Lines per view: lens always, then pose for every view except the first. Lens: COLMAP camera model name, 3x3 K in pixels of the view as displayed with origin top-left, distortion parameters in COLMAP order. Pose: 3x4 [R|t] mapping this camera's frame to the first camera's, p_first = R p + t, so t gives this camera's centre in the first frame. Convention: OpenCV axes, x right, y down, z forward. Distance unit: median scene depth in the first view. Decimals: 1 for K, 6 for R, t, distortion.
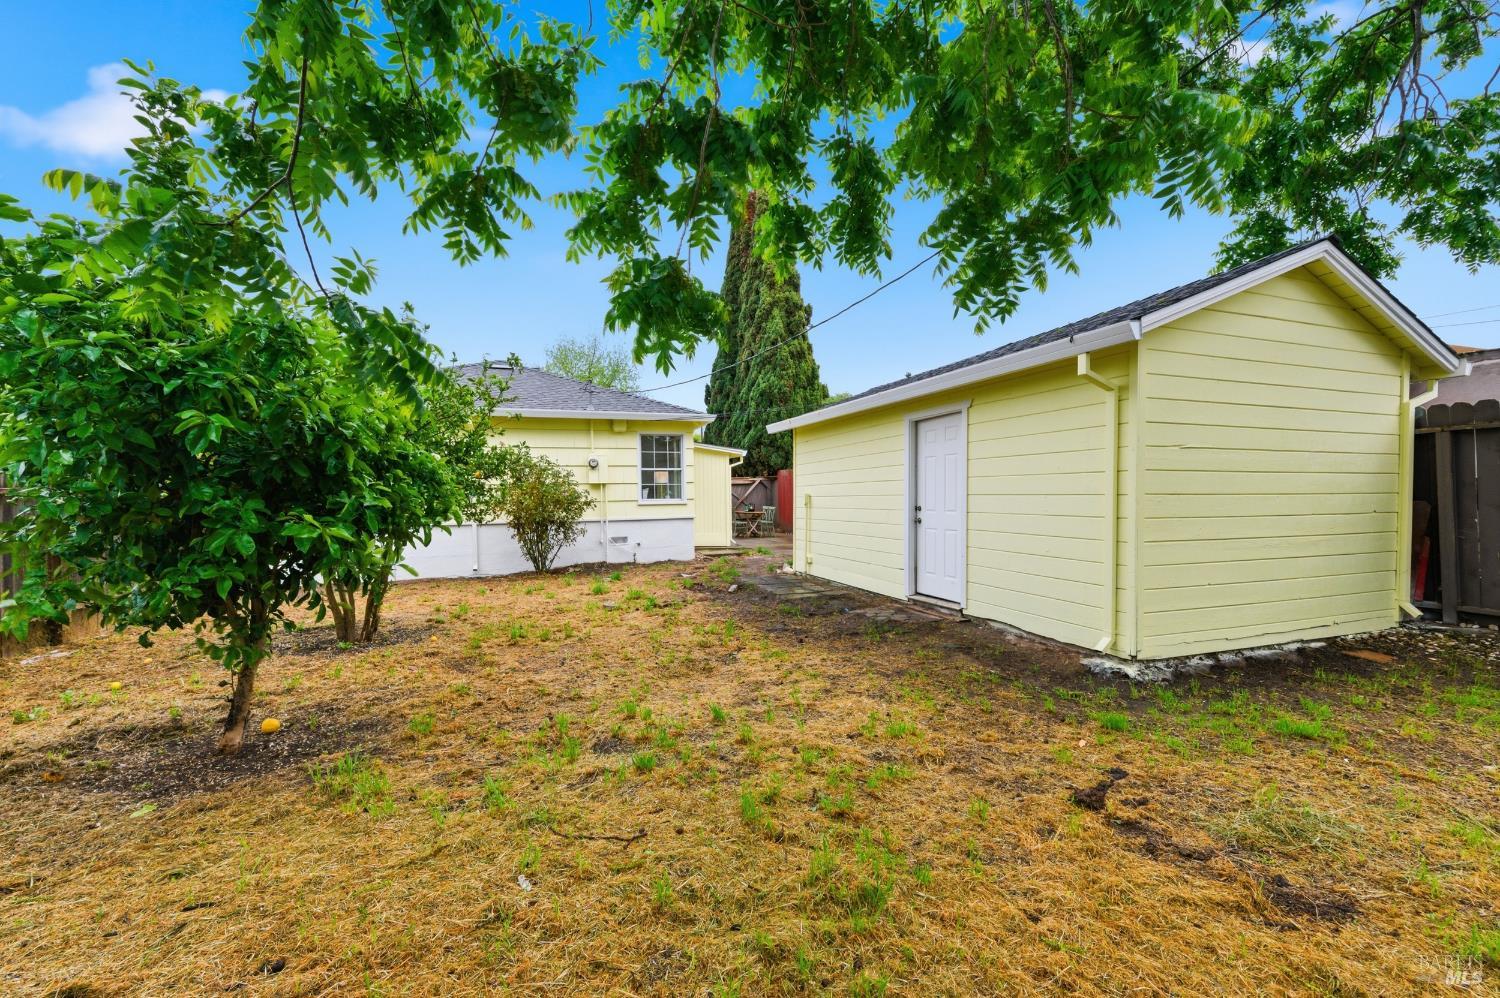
lens RADIAL K [[597.3, 0, 747.1], [0, 597.3, 499.3], [0, 0, 1]] dist [0.002061, -0.000138]
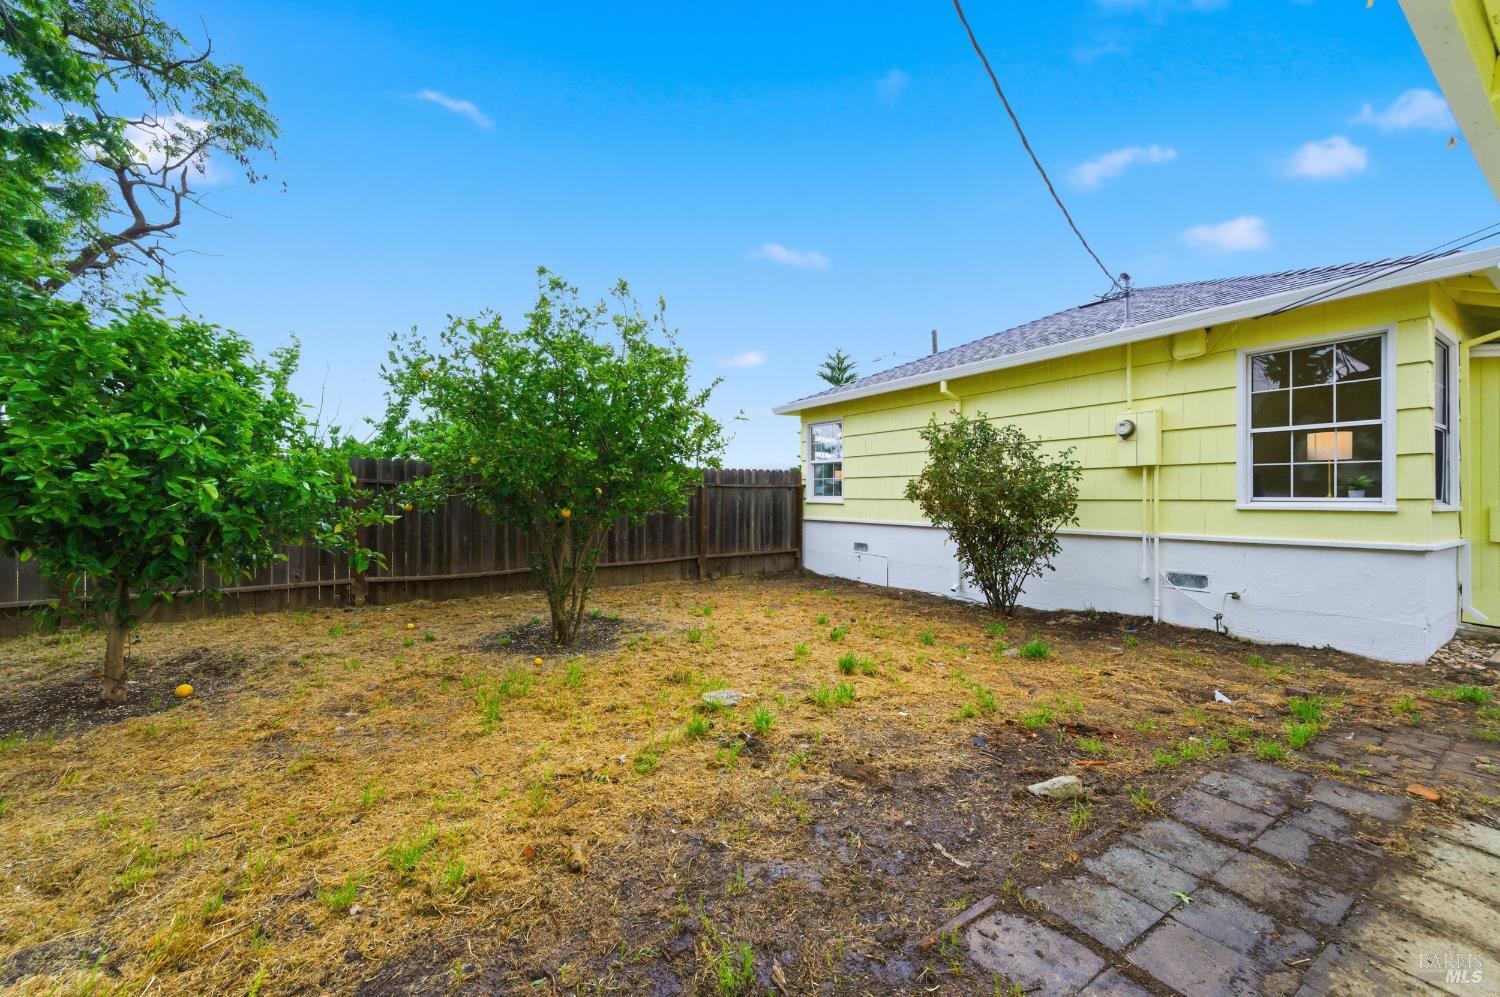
lens RADIAL K [[586.7, 0, 750.0], [0, 586.7, 498.5], [0, 0, 1]] dist [-0.000257, -0.000566]
pose [[0.243579, 0.015618, -0.969755, 0.160111], [-0.008385, 0.999867, 0.013997, -0.002540], [0.969845, 0.004722, 0.243678, 0.533212]]
